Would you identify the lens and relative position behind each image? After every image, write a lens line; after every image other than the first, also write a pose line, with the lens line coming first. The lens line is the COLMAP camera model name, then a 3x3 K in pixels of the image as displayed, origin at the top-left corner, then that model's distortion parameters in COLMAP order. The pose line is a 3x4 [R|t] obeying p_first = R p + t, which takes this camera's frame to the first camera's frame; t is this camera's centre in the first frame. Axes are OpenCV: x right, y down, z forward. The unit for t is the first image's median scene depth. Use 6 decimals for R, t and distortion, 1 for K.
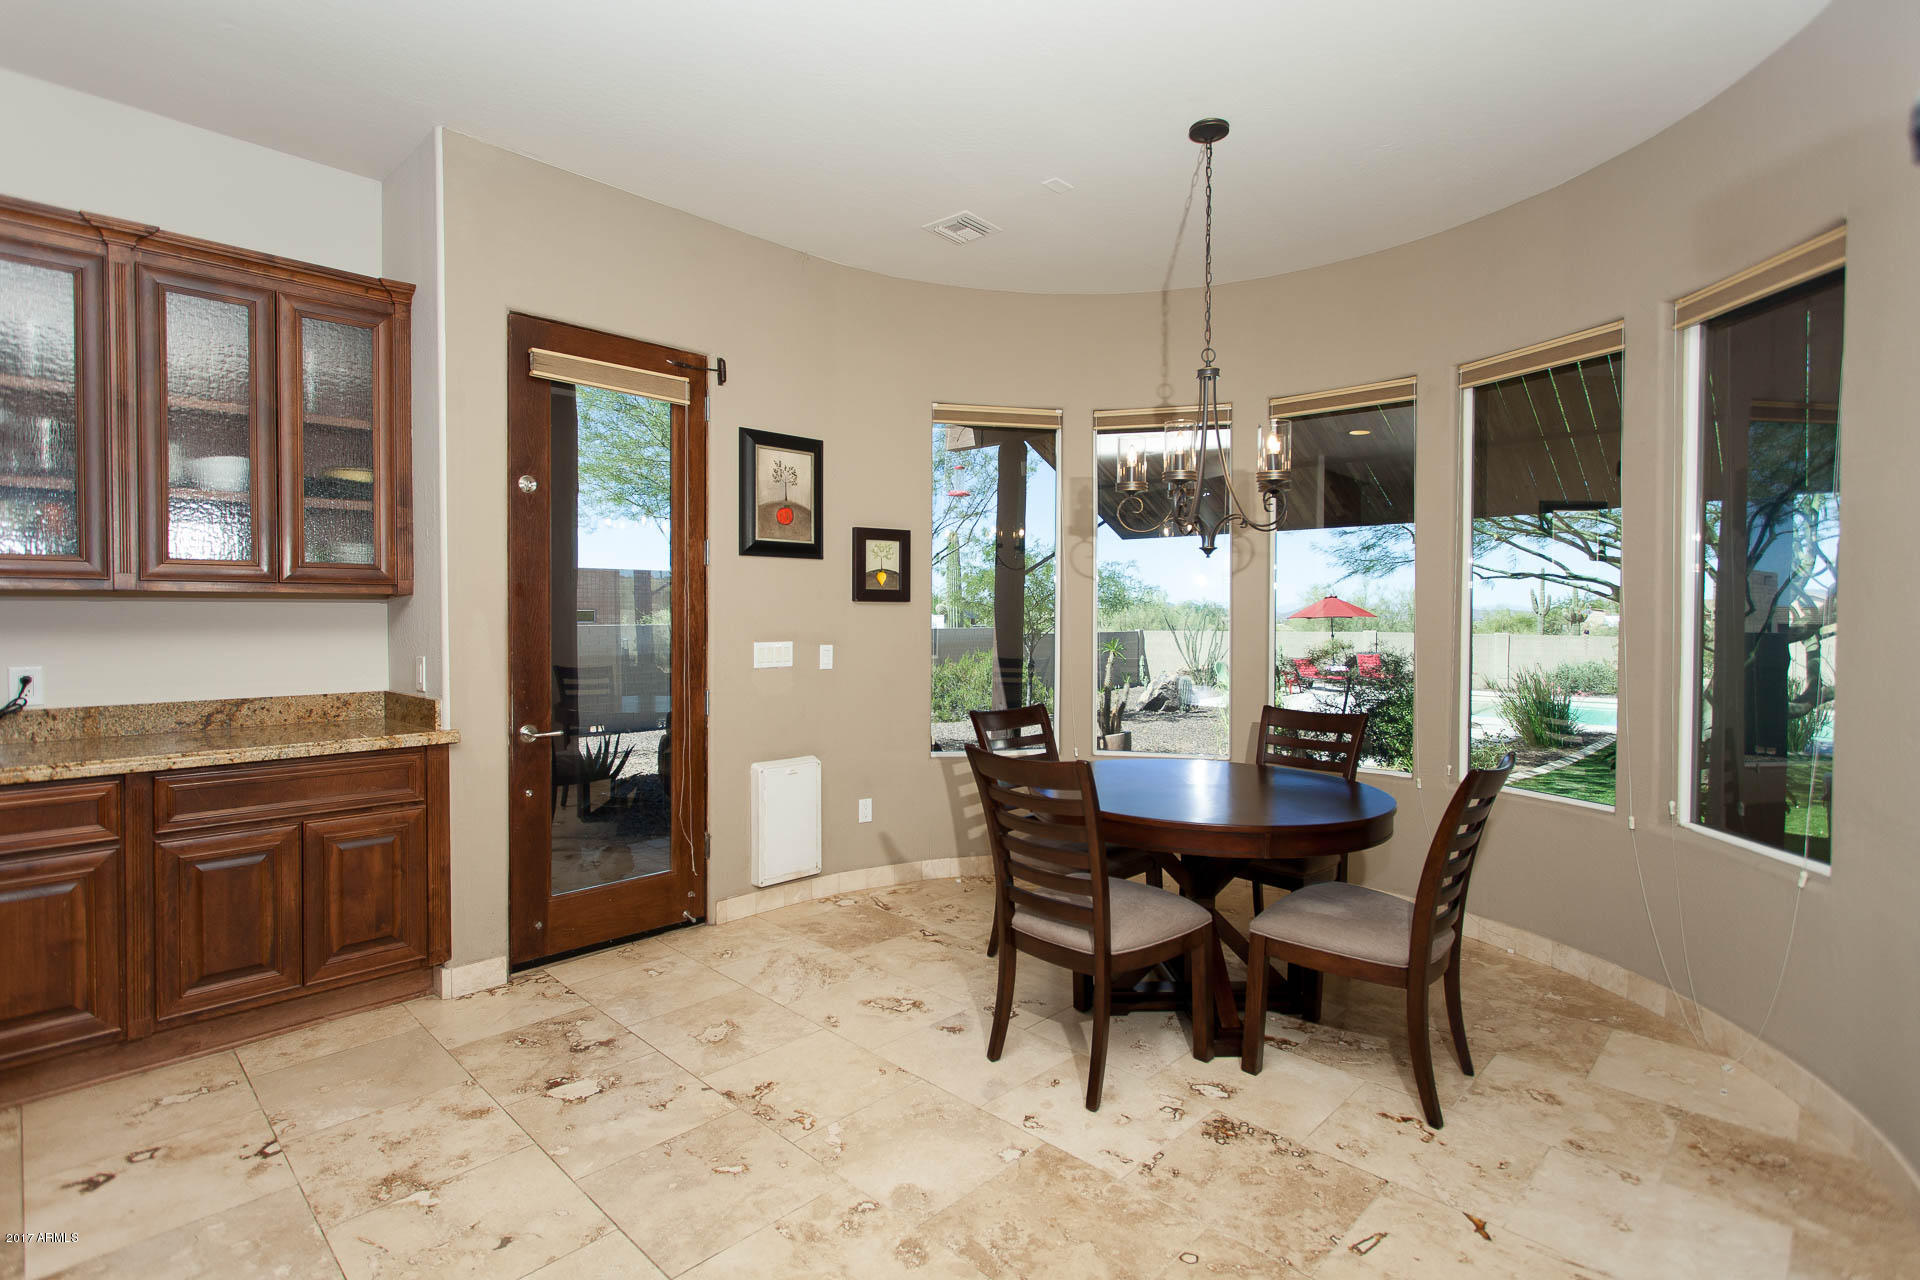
lens RADIAL K [[920.1, 0, 961.8], [0, 920.1, 626.3], [0, 0, 1]] dist [0.001755, 0.000480]
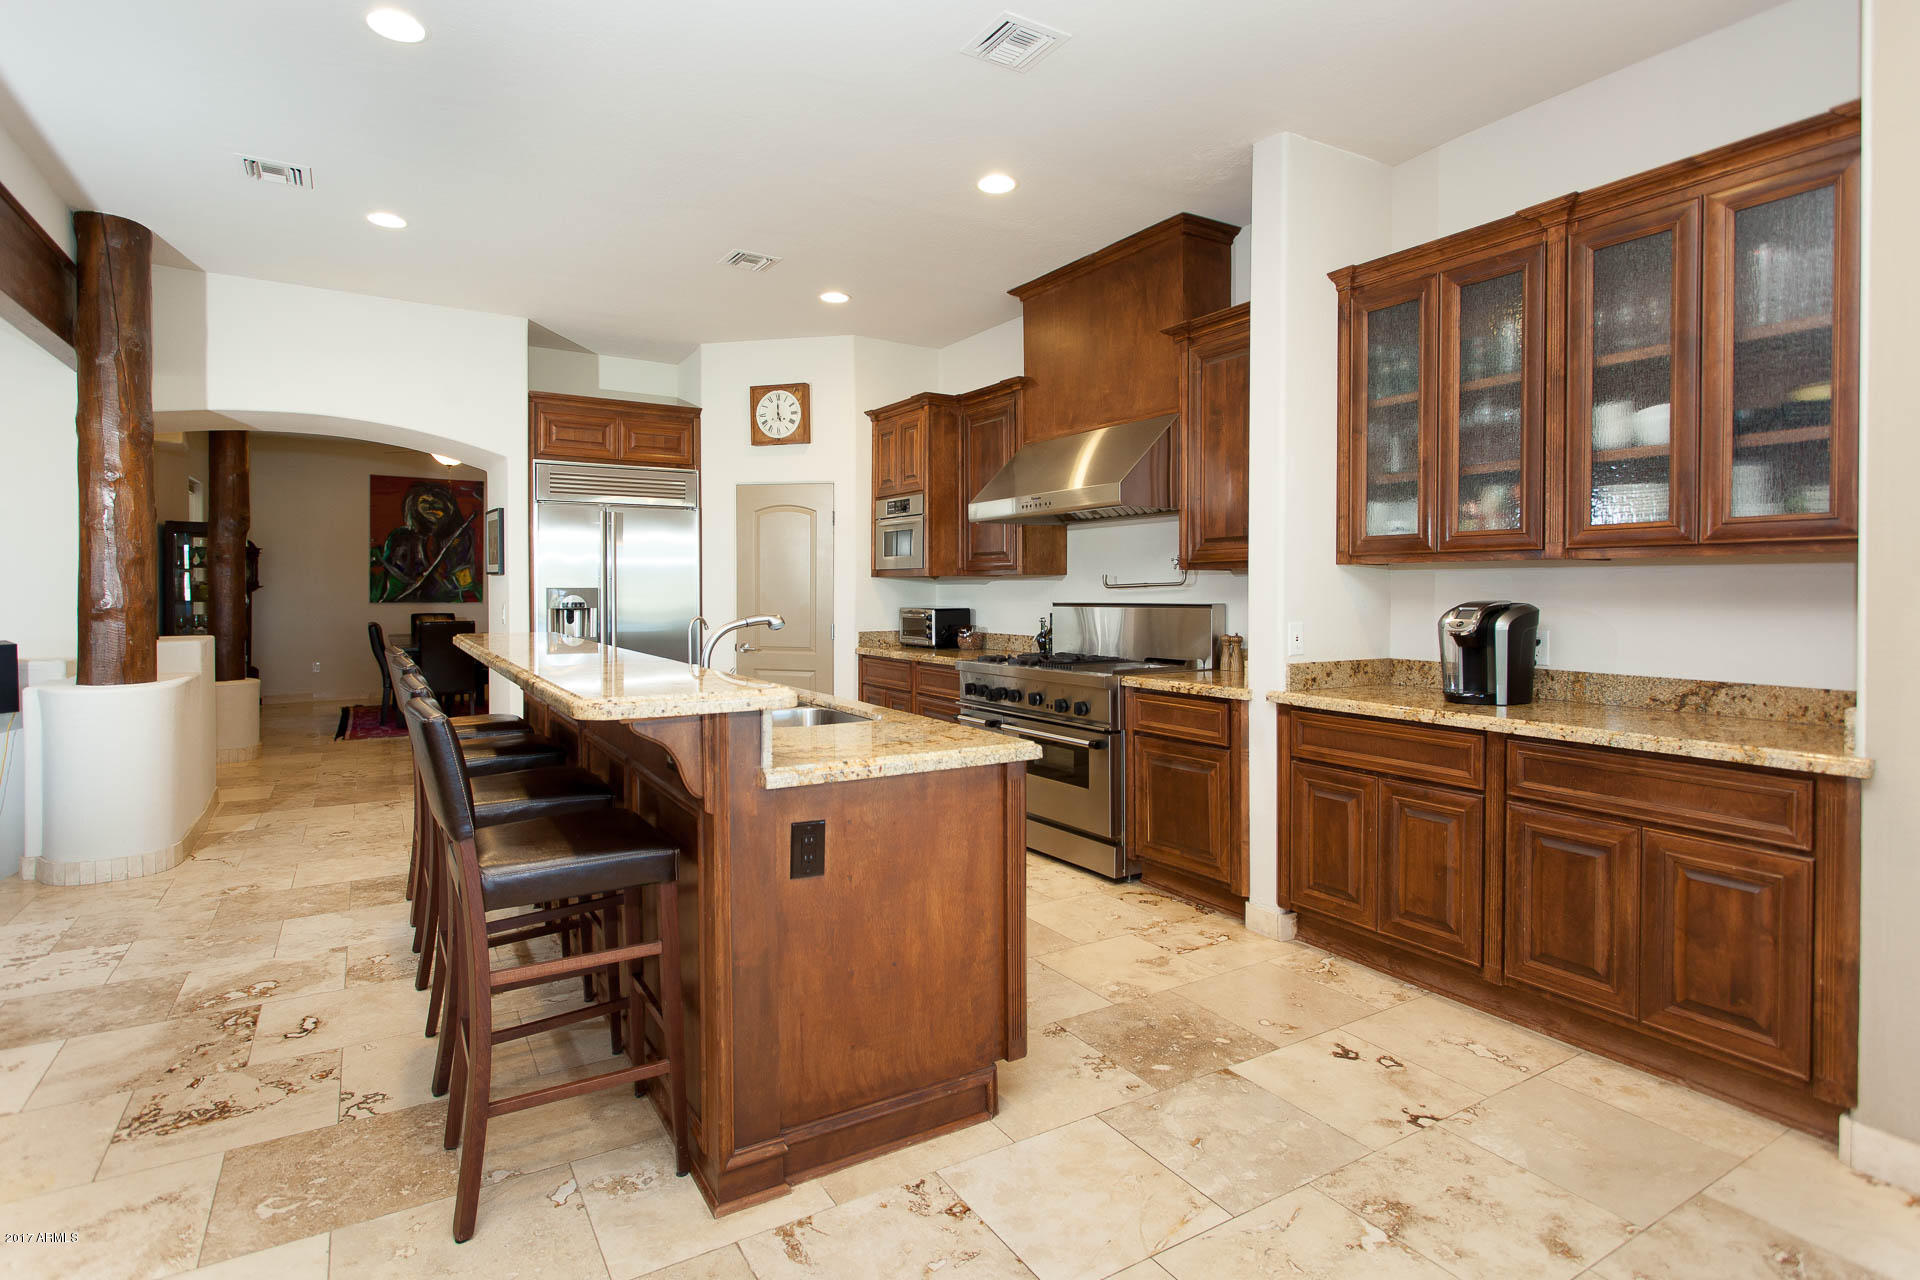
lens RADIAL K [[962.6, 0, 951.0], [0, 962.6, 601.1], [0, 0, 1]] dist [-0.013167, 0.000019]
pose [[-0.267535, 0.012030, -0.963473, 0.297507], [-0.016005, 0.999729, 0.016927, 0.000373], [0.963415, 0.019948, -0.267270, 0.627510]]
